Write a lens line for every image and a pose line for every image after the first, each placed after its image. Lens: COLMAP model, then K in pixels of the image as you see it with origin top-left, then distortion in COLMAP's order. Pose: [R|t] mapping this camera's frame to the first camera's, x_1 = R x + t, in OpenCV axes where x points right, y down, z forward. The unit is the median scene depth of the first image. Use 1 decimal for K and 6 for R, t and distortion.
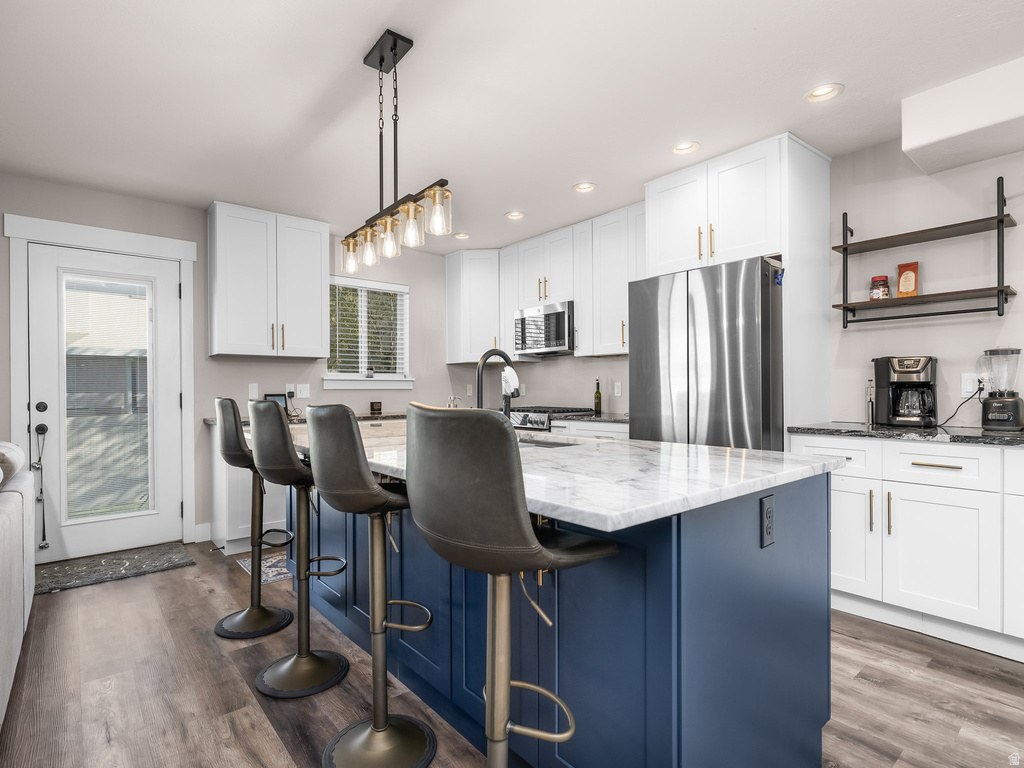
lens RADIAL K [[526.5, 0, 505.8], [0, 526.5, 386.3], [0, 0, 1]] dist [-0.000541, -0.000390]
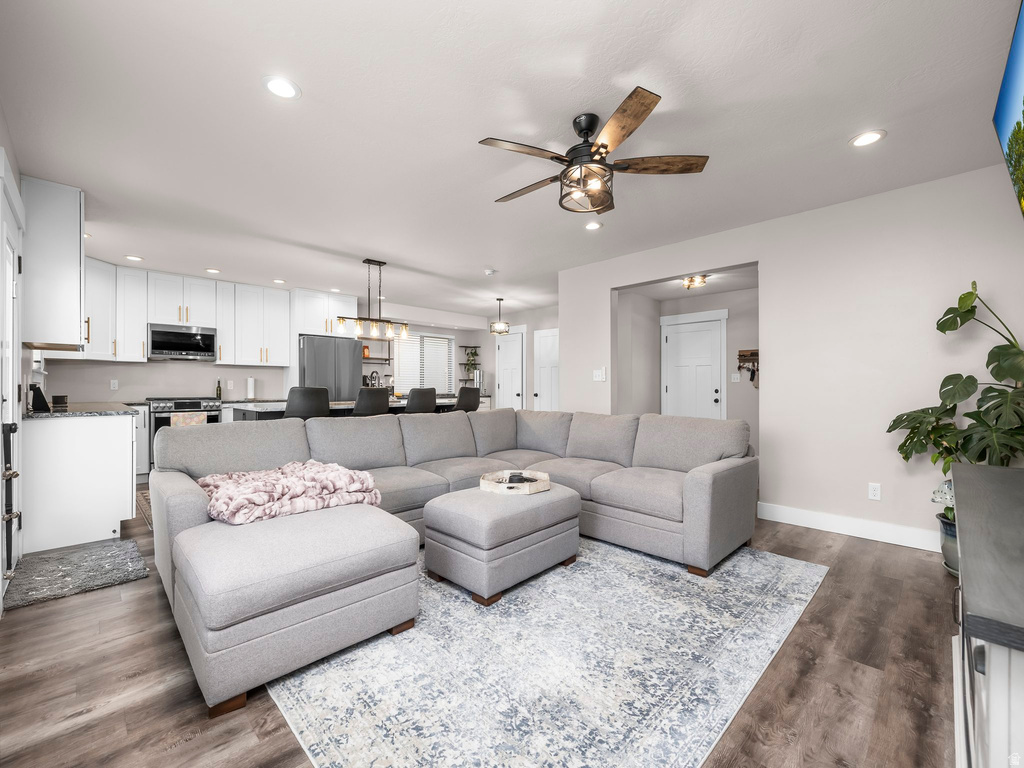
lens RADIAL K [[432.1, 0, 506.2], [0, 432.1, 384.1], [0, 0, 1]] dist [-0.001663, 0.001199]
pose [[-0.079792, 0.005570, 0.996796, -1.793072], [-0.008450, 0.999945, -0.006264, 0.006285], [-0.996776, -0.008923, -0.079741, 0.348813]]
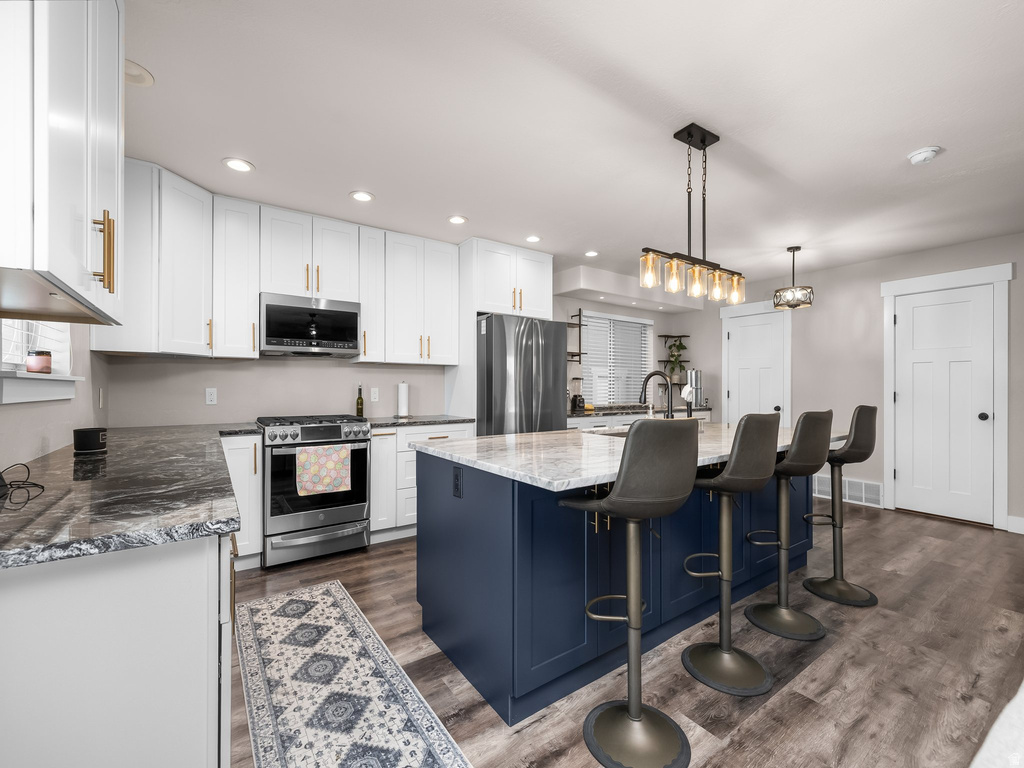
lens RADIAL K [[432.1, 0, 502.6], [0, 432.1, 382.5], [0, 0, 1]] dist [-0.001663, 0.001199]
pose [[0.091302, 0.011823, 0.995753, -0.926375], [-0.009473, 0.999895, -0.011003, -0.017132], [-0.995778, -0.008428, 0.091405, 0.973441]]
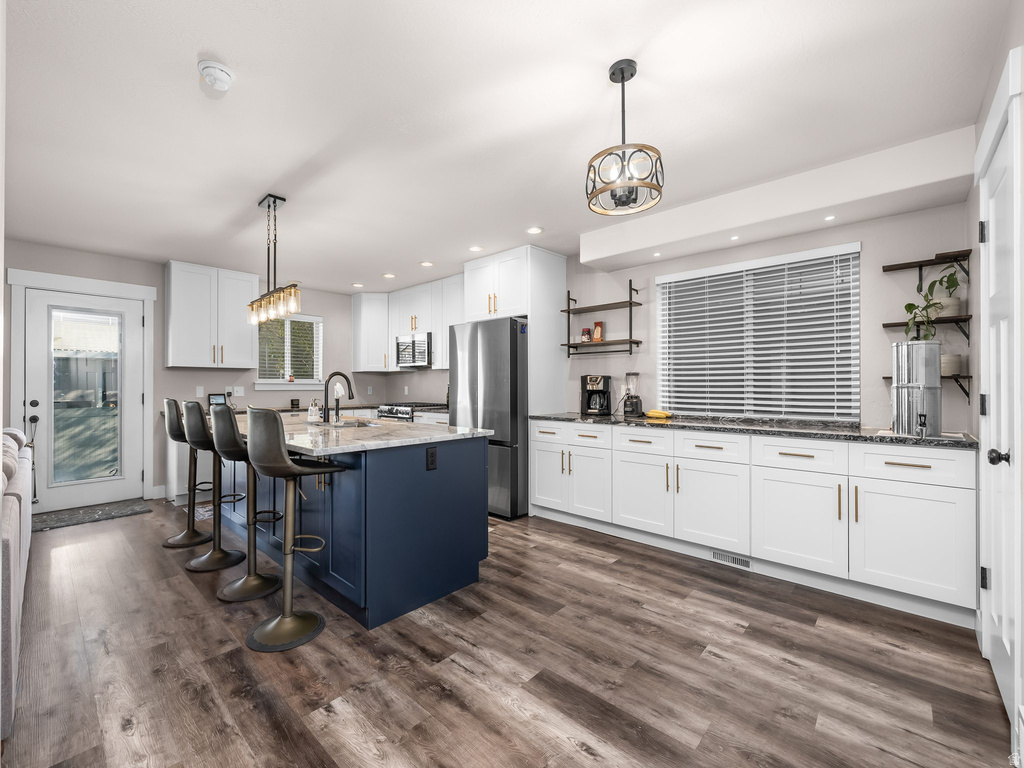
lens RADIAL K [[432.1, 0, 502.0], [0, 432.1, 380.3], [0, 0, 1]] dist [-0.001663, 0.001199]
pose [[0.991350, 0.006644, 0.131075, 0.246047], [-0.005748, 0.999957, -0.007210, -0.025633], [-0.131117, 0.006395, 0.991346, -0.366196]]
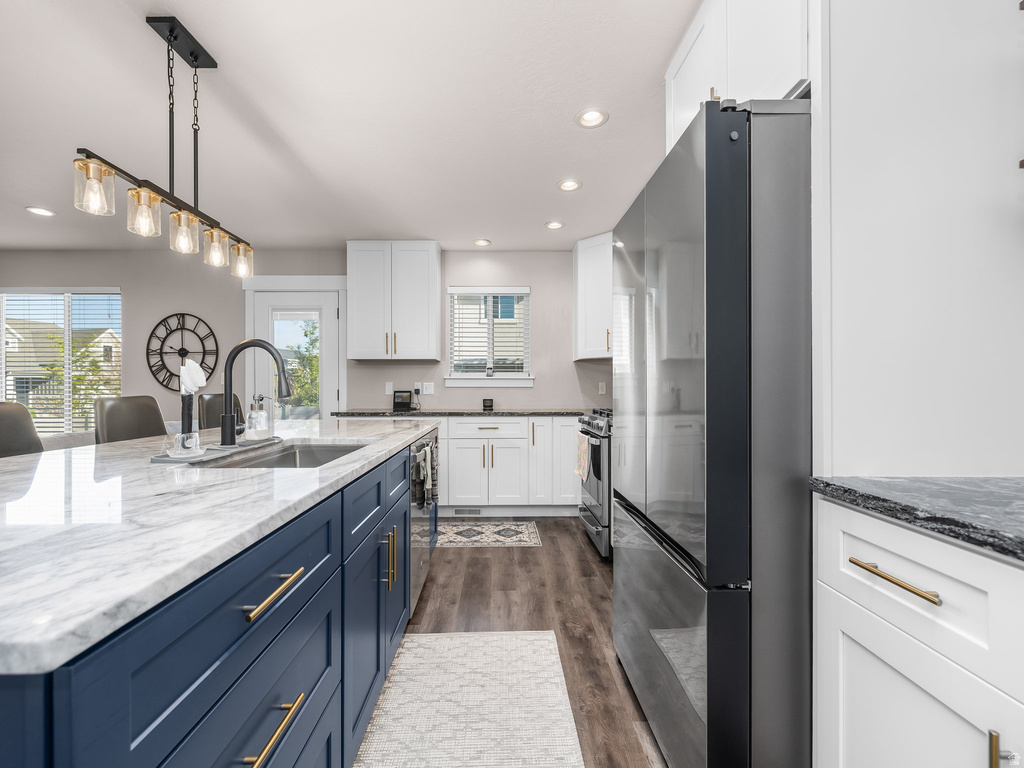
lens RADIAL K [[432.1, 0, 505.0], [0, 432.1, 388.7], [0, 0, 1]] dist [-0.001663, 0.001199]
pose [[0.779395, 0.004005, -0.626520, 0.527385], [0.002376, 0.999953, 0.009349, 0.000655], [0.626528, -0.008775, 0.779350, 0.533994]]
